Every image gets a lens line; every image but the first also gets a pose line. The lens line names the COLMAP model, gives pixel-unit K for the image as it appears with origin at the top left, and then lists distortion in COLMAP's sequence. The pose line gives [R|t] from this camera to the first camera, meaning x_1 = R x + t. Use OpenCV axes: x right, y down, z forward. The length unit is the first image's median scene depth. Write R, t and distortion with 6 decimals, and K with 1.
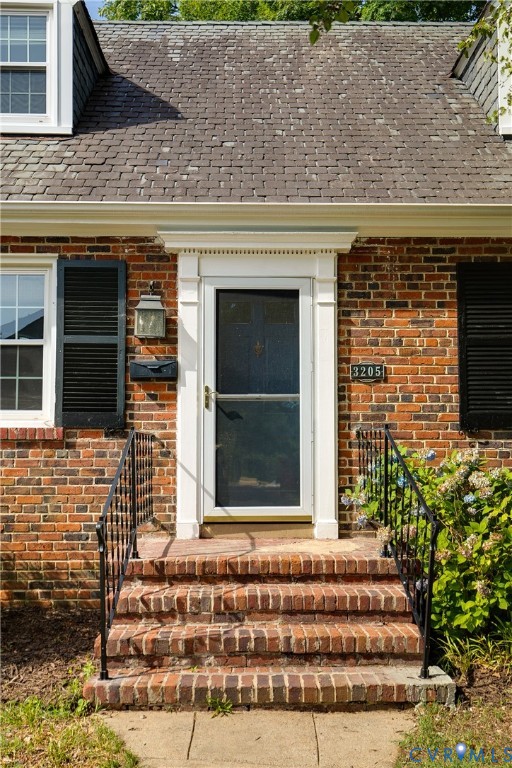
lens RADIAL K [[766.2, 0, 256.1], [0, 766.2, 383.7], [0, 0, 1]] dist [0.053344, 0.000000]
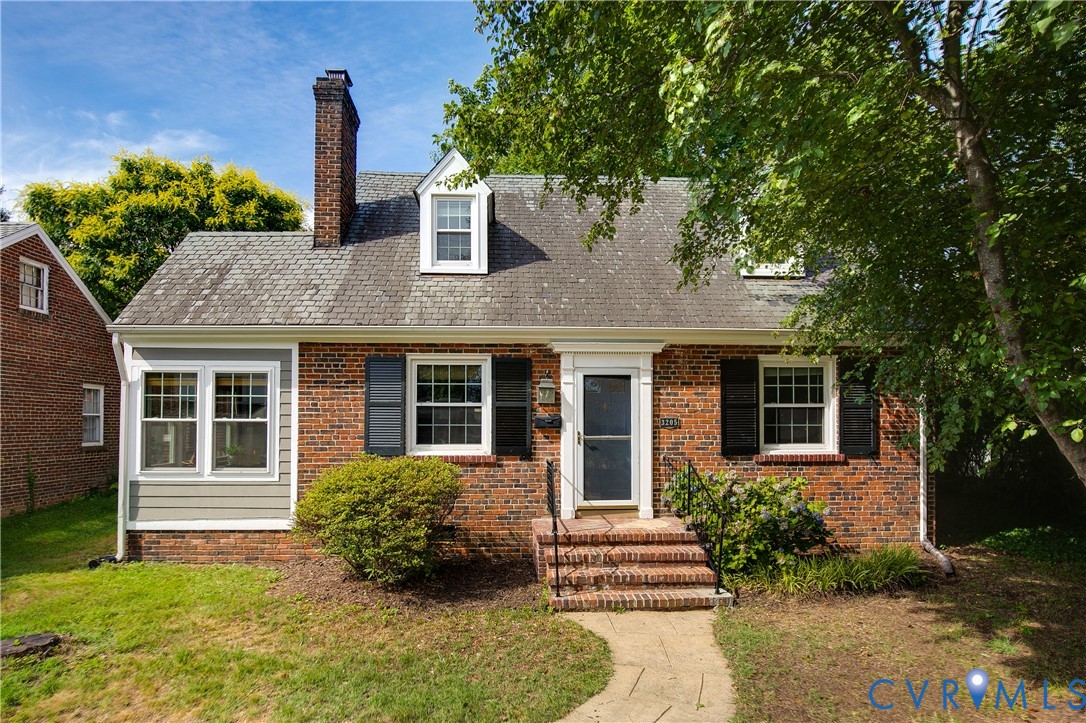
lens RADIAL K [[595.2, 0, 537.4], [0, 595.2, 396.1], [0, 0, 1]] dist [-0.006663, -0.000515]
pose [[0.999256, 0.002947, 0.038444, -0.209543], [-0.004397, 0.999279, 0.037702, -0.126936], [-0.038305, -0.037843, 0.998549, -0.336328]]
